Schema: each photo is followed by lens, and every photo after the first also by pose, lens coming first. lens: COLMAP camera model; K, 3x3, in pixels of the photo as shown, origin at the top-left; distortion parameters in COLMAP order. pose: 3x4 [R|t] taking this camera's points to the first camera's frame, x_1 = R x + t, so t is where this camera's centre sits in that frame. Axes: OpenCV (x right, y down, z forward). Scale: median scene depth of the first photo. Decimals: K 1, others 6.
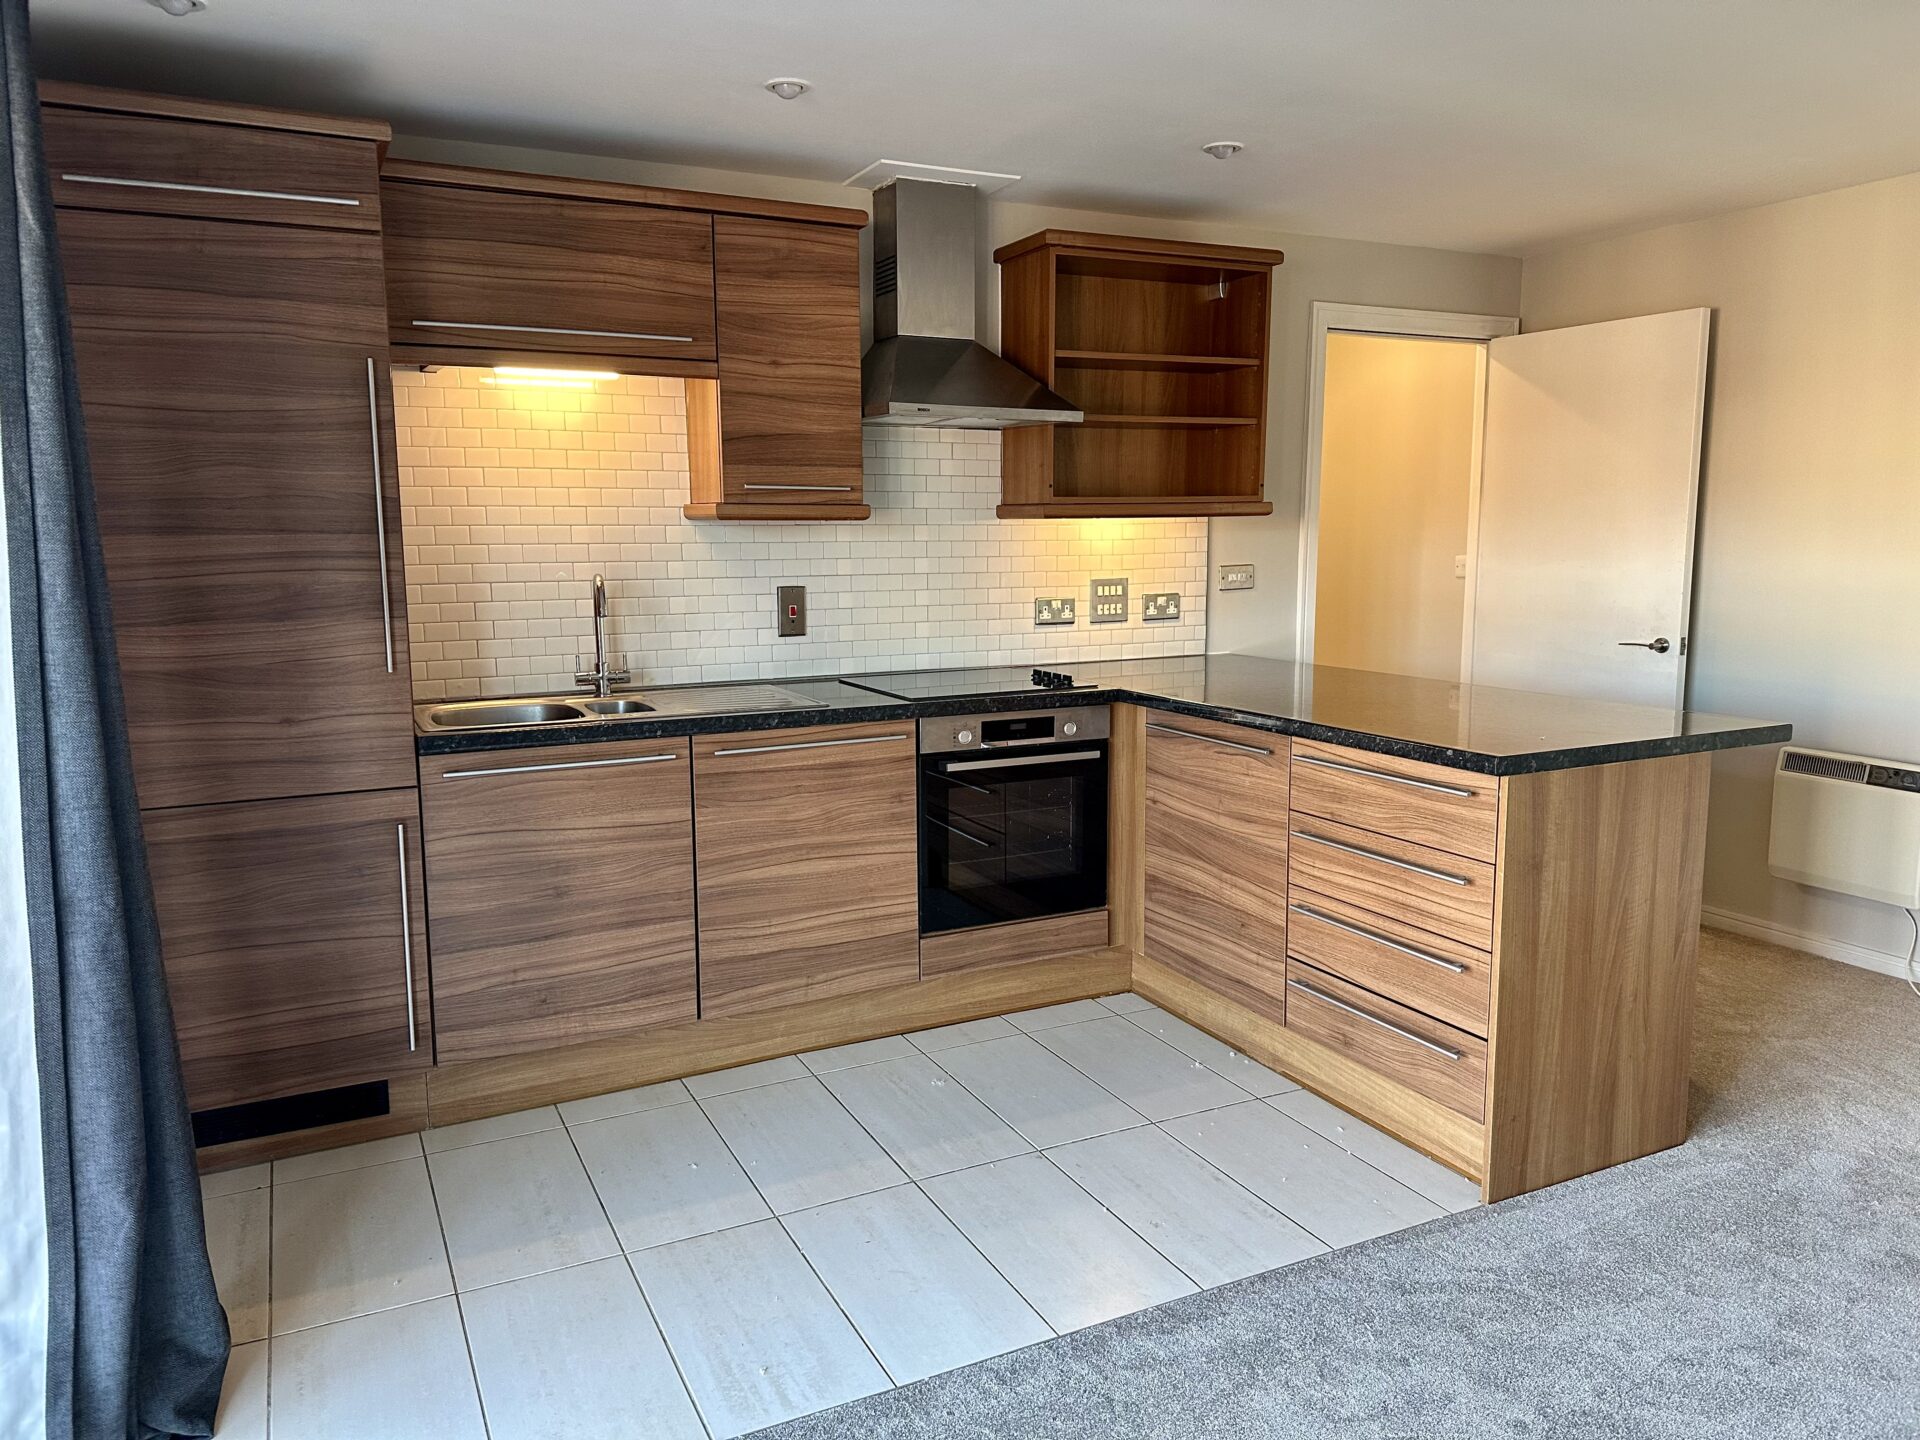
lens RADIAL K [[1342.5, 0, 955.6], [0, 1342.5, 722.5], [0, 0, 1]] dist [0.047266, -0.032971]
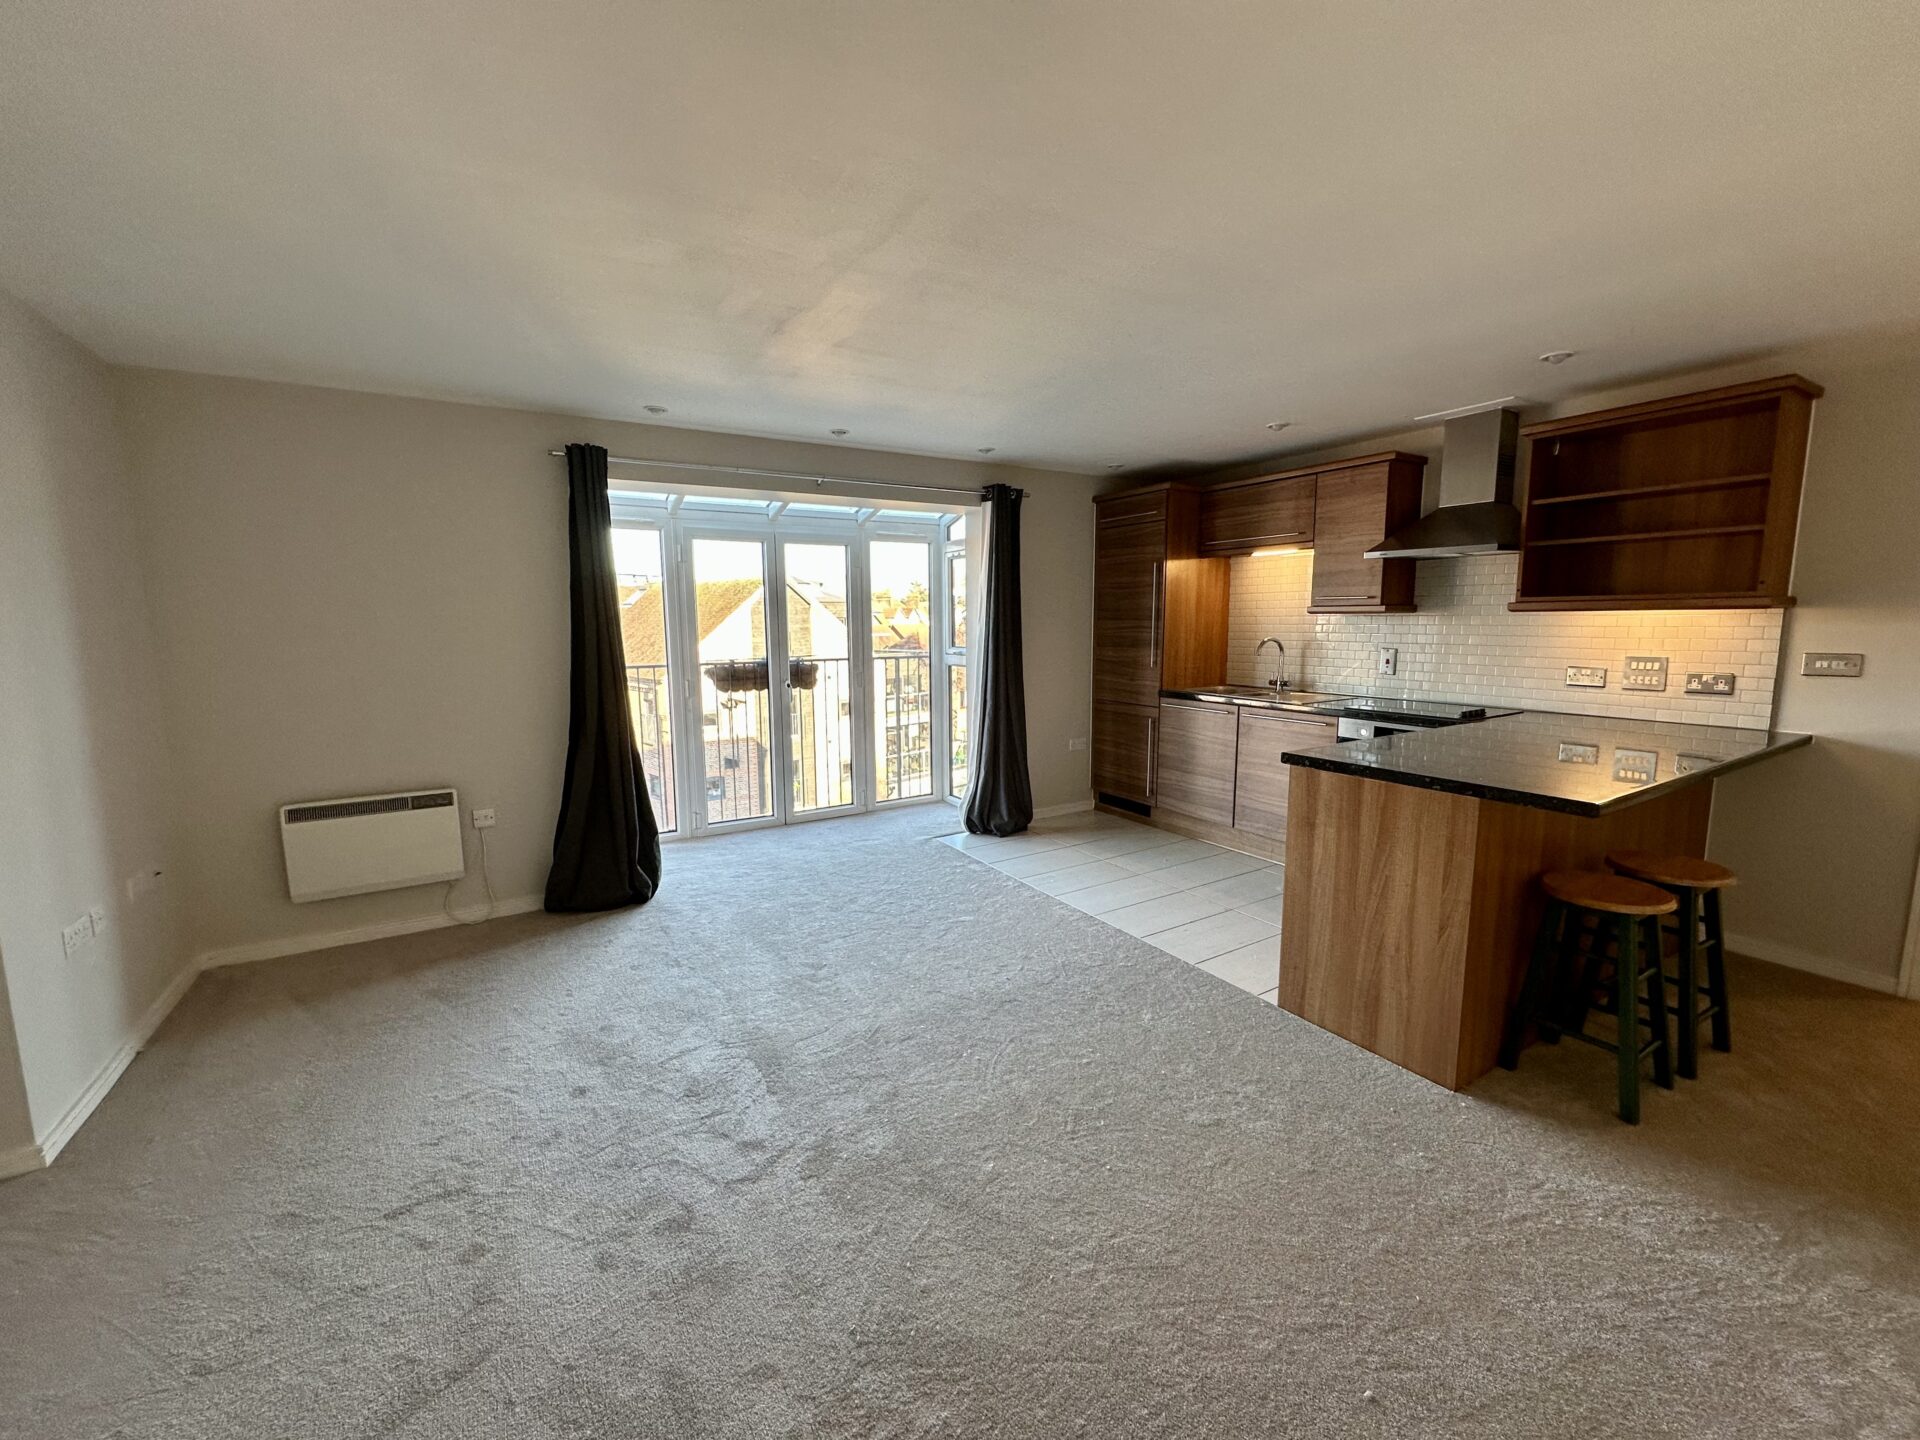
lens RADIAL K [[758.3, 0, 948.6], [0, 758.3, 712.7], [0, 0, 1]] dist [0.013692, 0.000704]
pose [[0.090130, 0.134362, -0.986825, 0.880995], [-0.135974, 0.983239, 0.121455, -0.057852], [0.986604, 0.123236, 0.106889, 0.290165]]
